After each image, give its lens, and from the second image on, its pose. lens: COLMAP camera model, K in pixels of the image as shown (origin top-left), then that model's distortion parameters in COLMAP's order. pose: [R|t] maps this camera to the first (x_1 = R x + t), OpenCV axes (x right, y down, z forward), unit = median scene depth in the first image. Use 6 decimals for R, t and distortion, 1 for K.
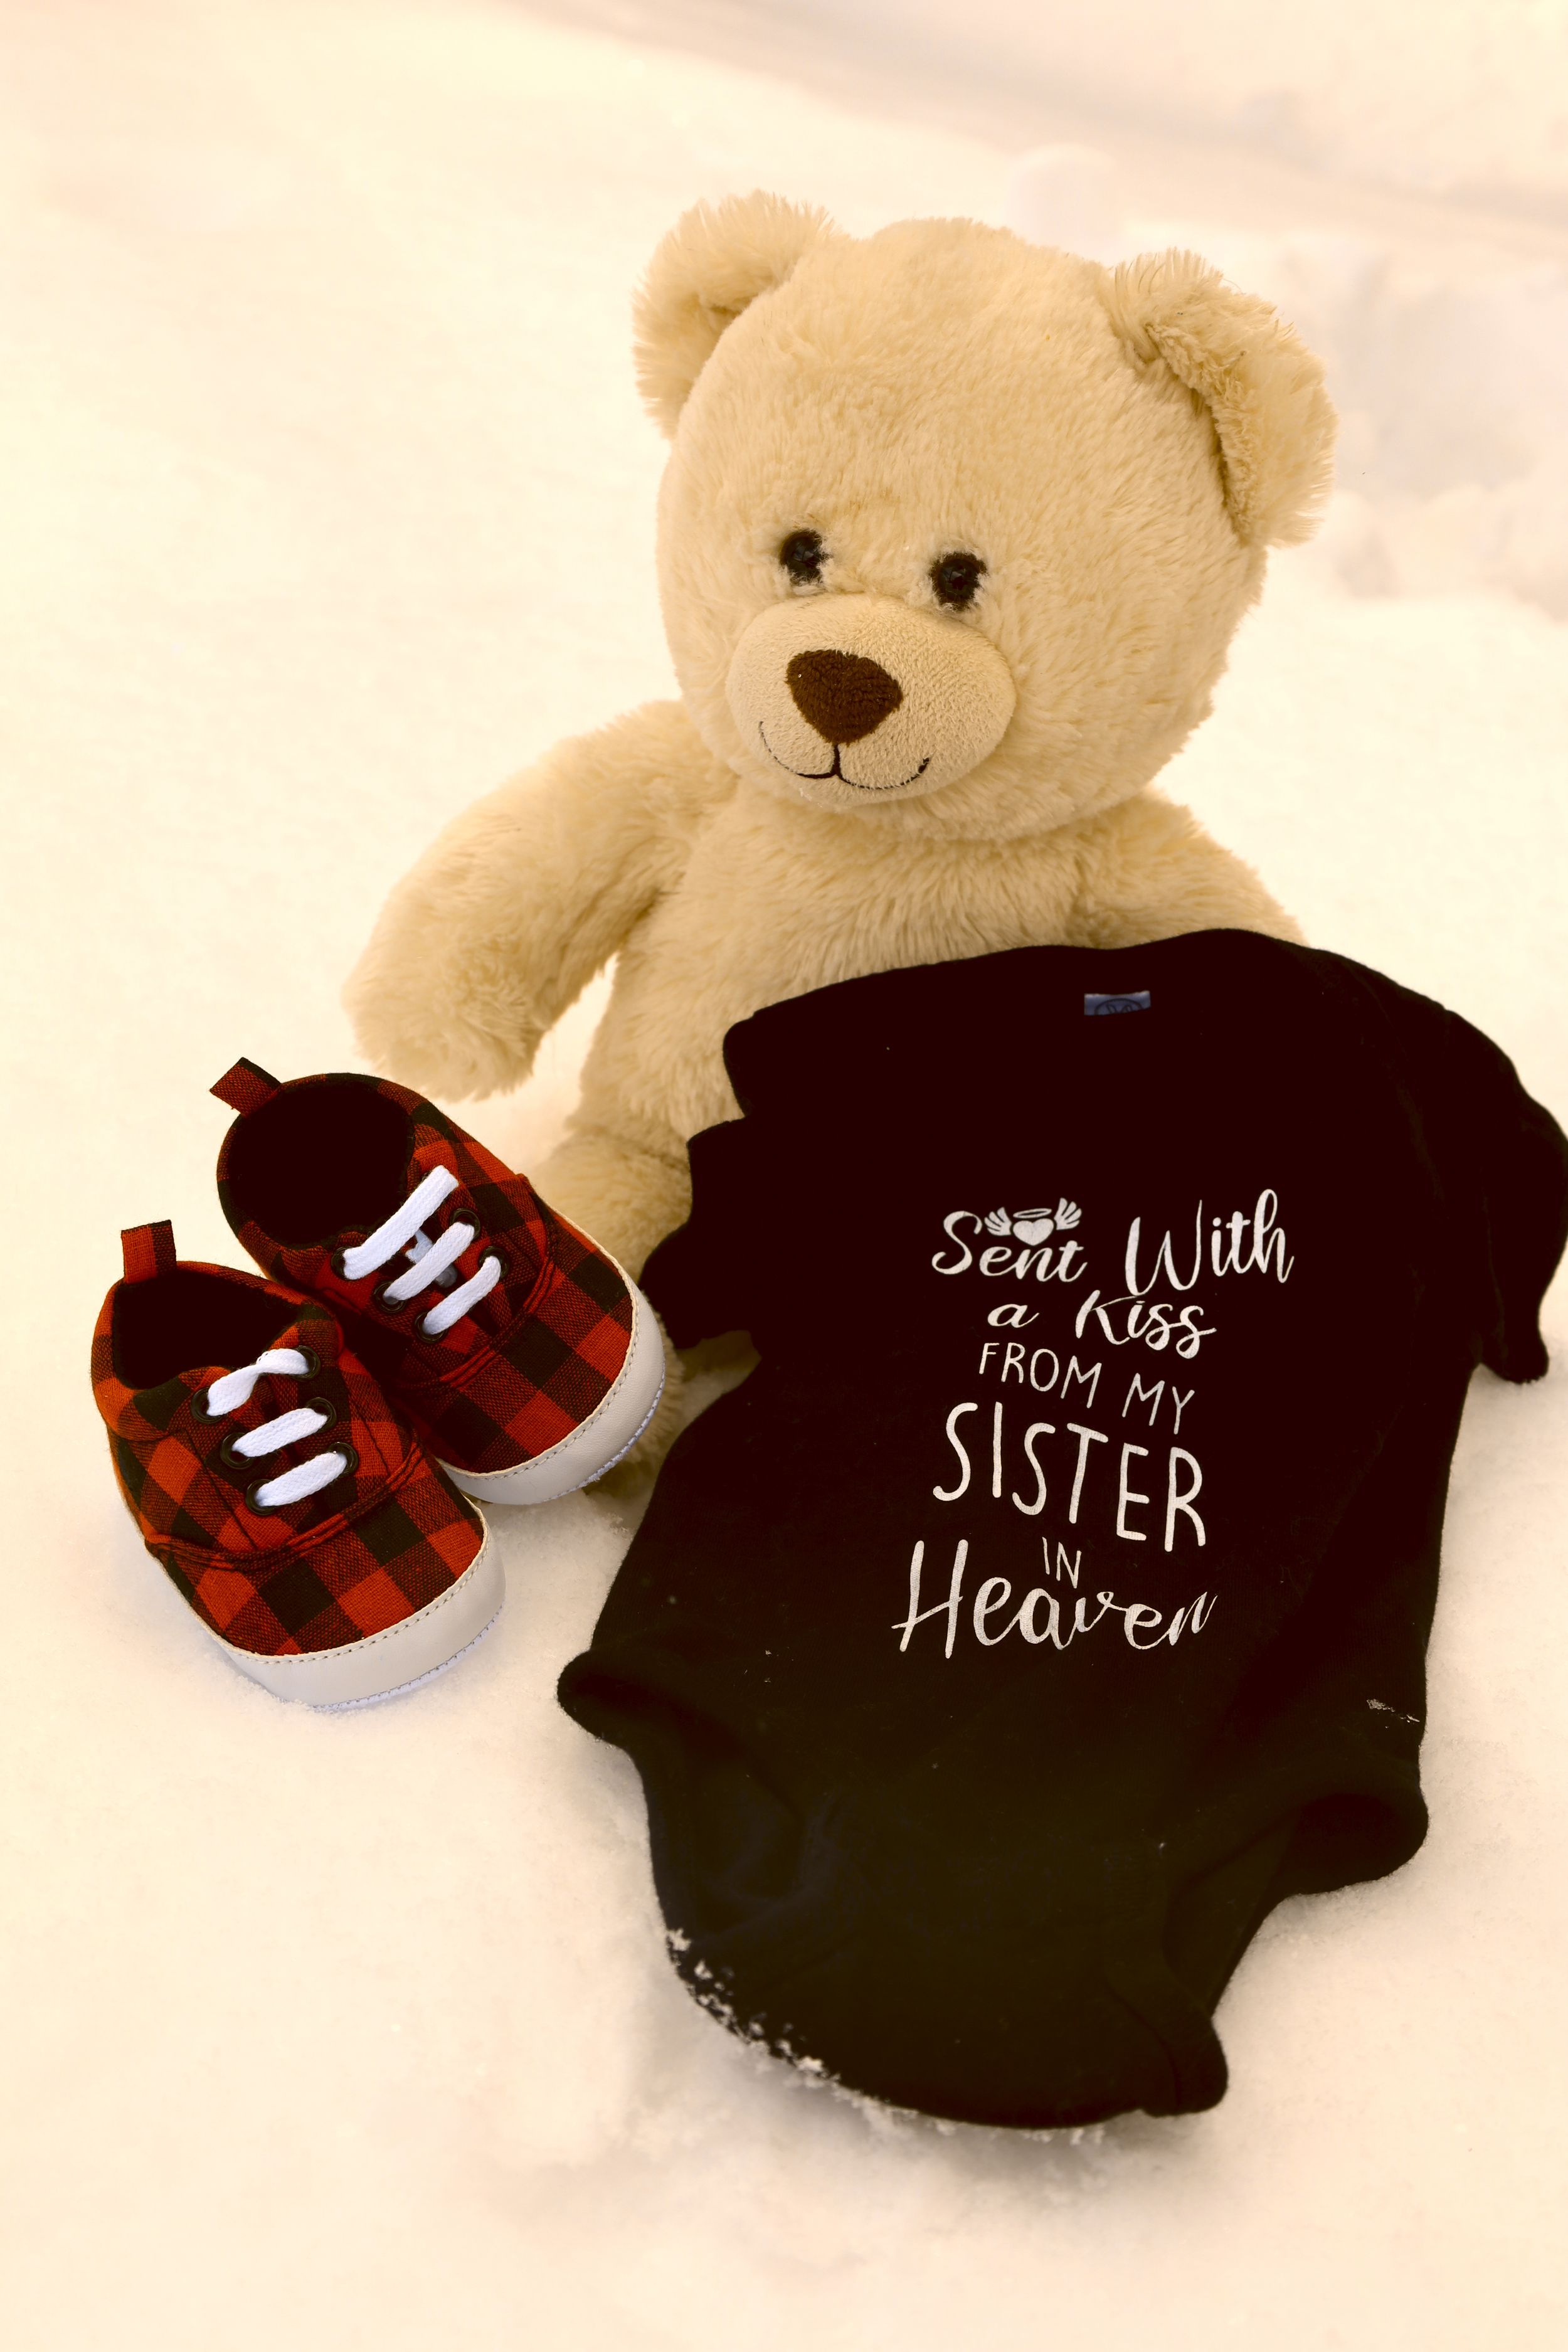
lens RADIAL K [[3447.2, 0, 784.0], [0, 3447.2, 1176.0], [0, 0, 1]] dist [0.120210, 0.029731]
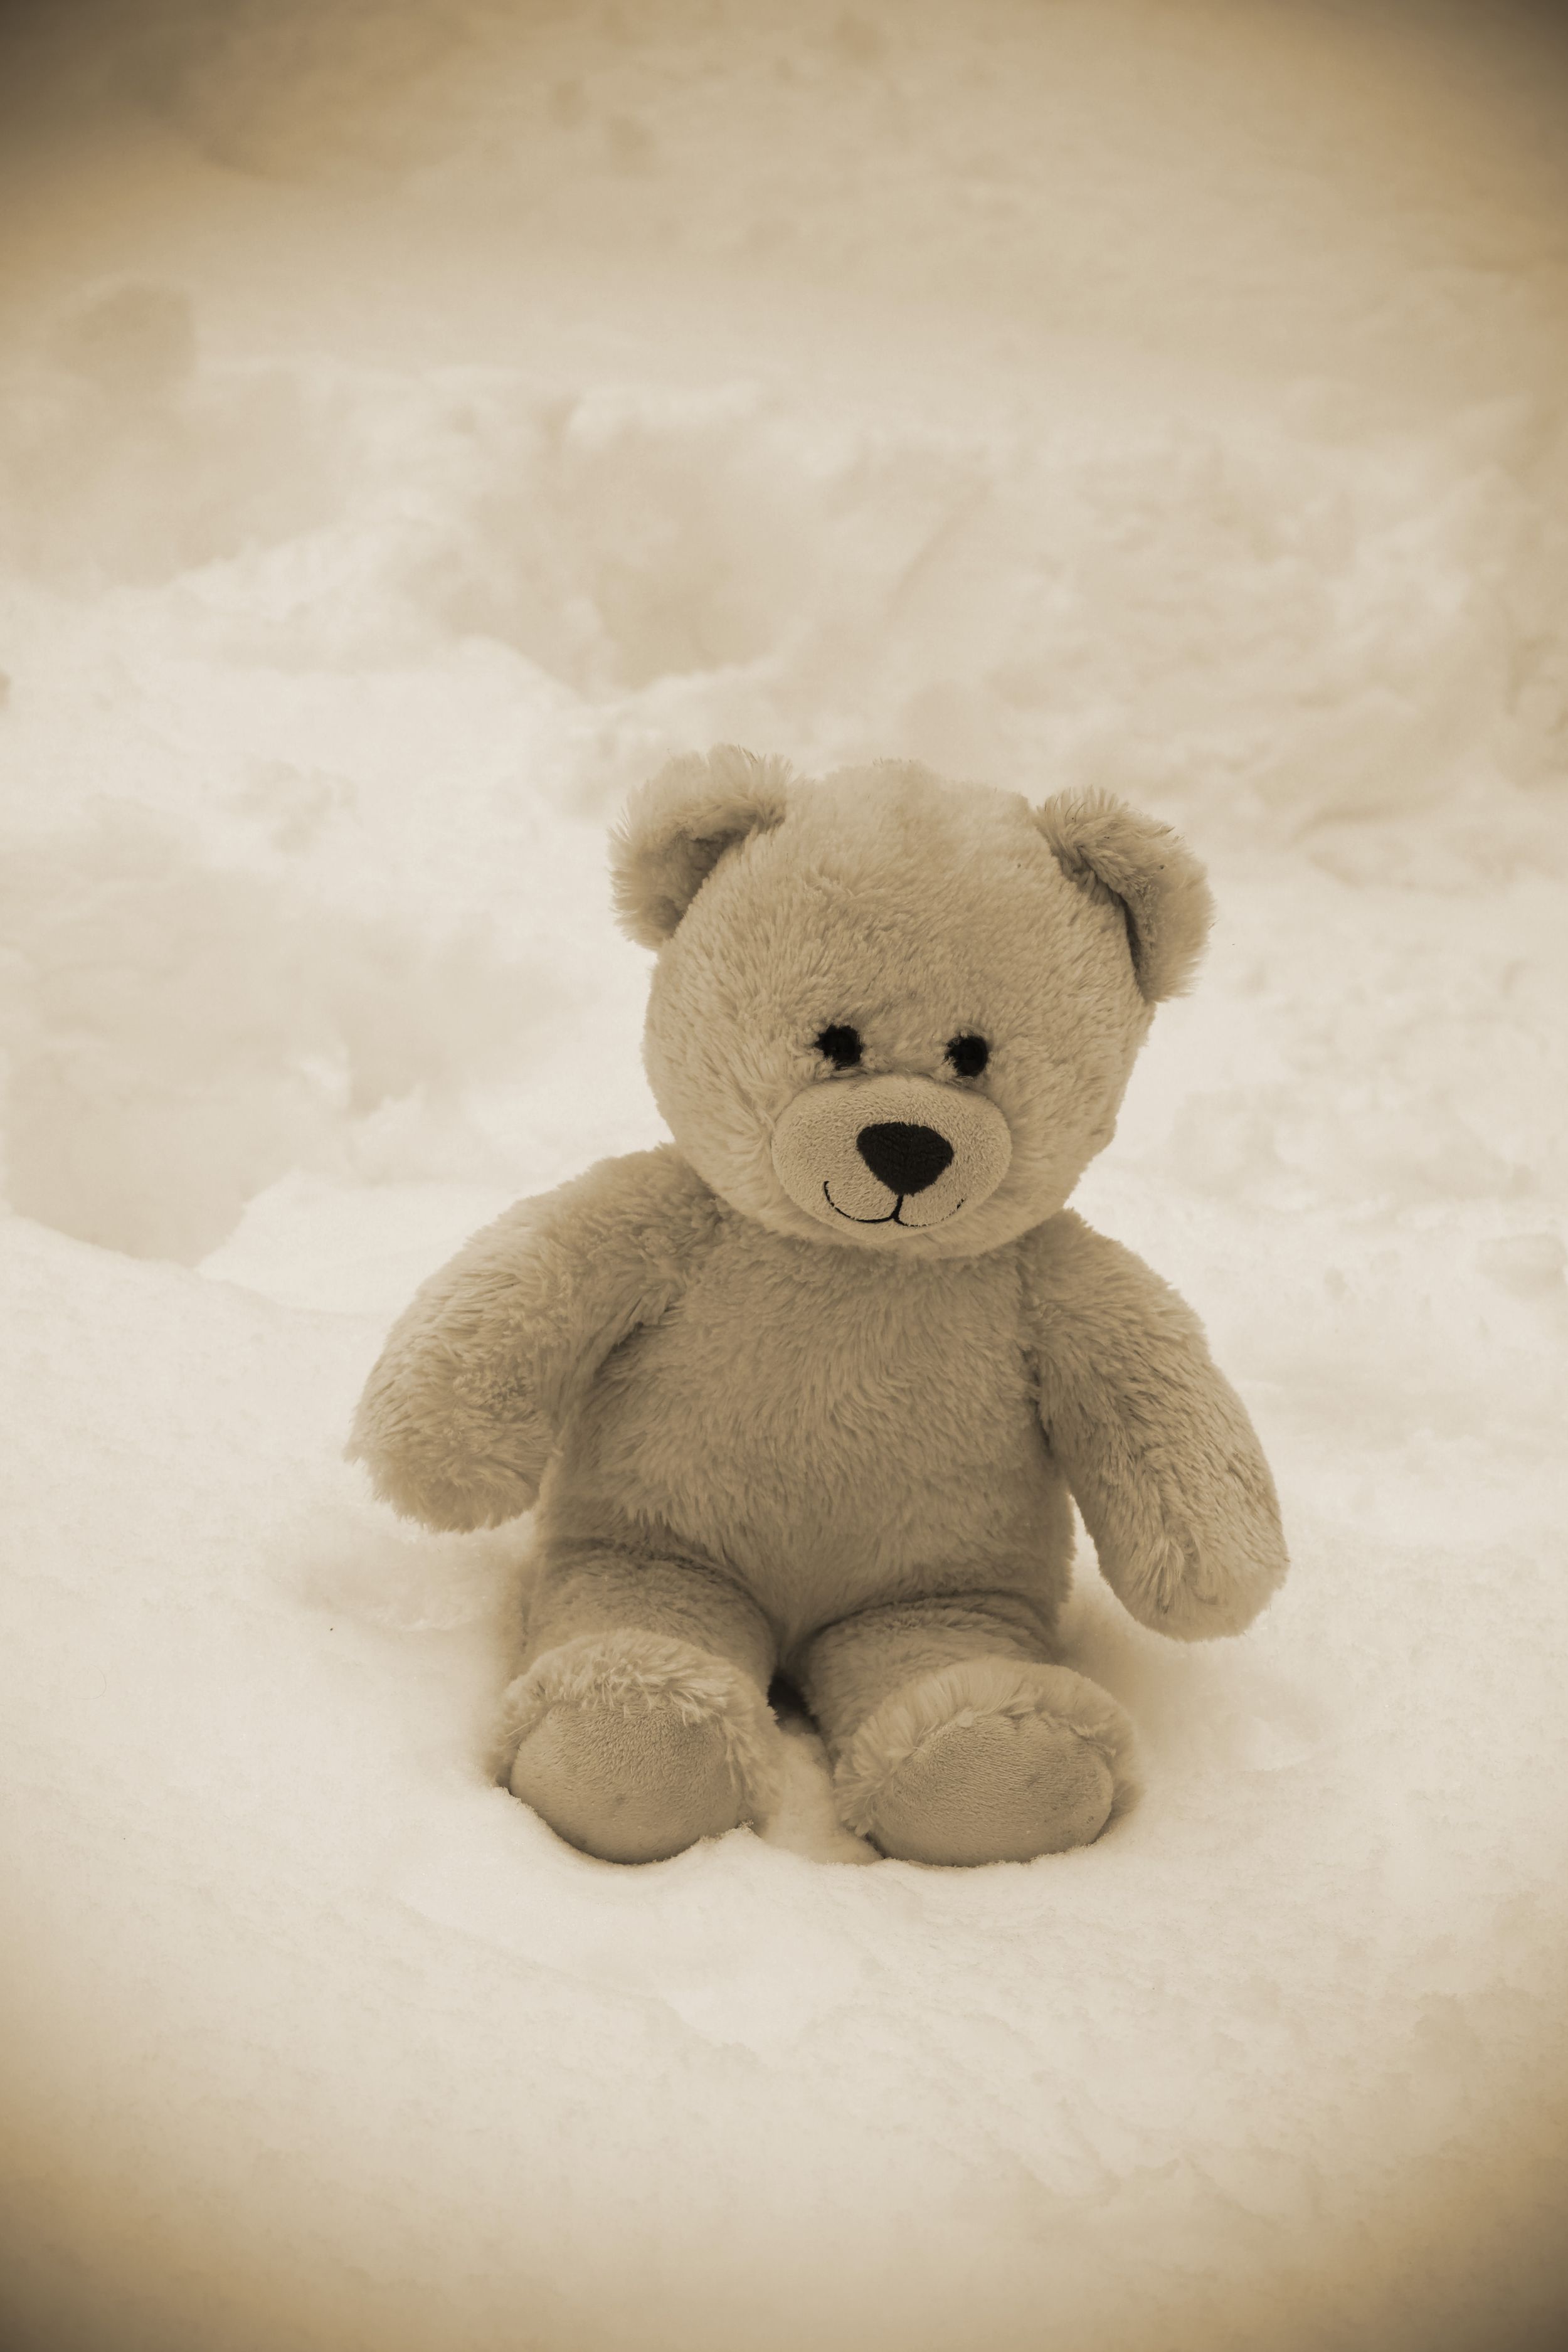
lens RADIAL K [[6782.7, 0, 784.0], [0, 6782.7, 1176.0], [0, 0, 1]] dist [-0.034660, 0.971145]
pose [[0.928548, -0.095721, 0.358659, -0.896213], [0.123328, 0.990849, -0.054844, -0.002709], [-0.350127, 0.095158, 0.931856, -1.261356]]
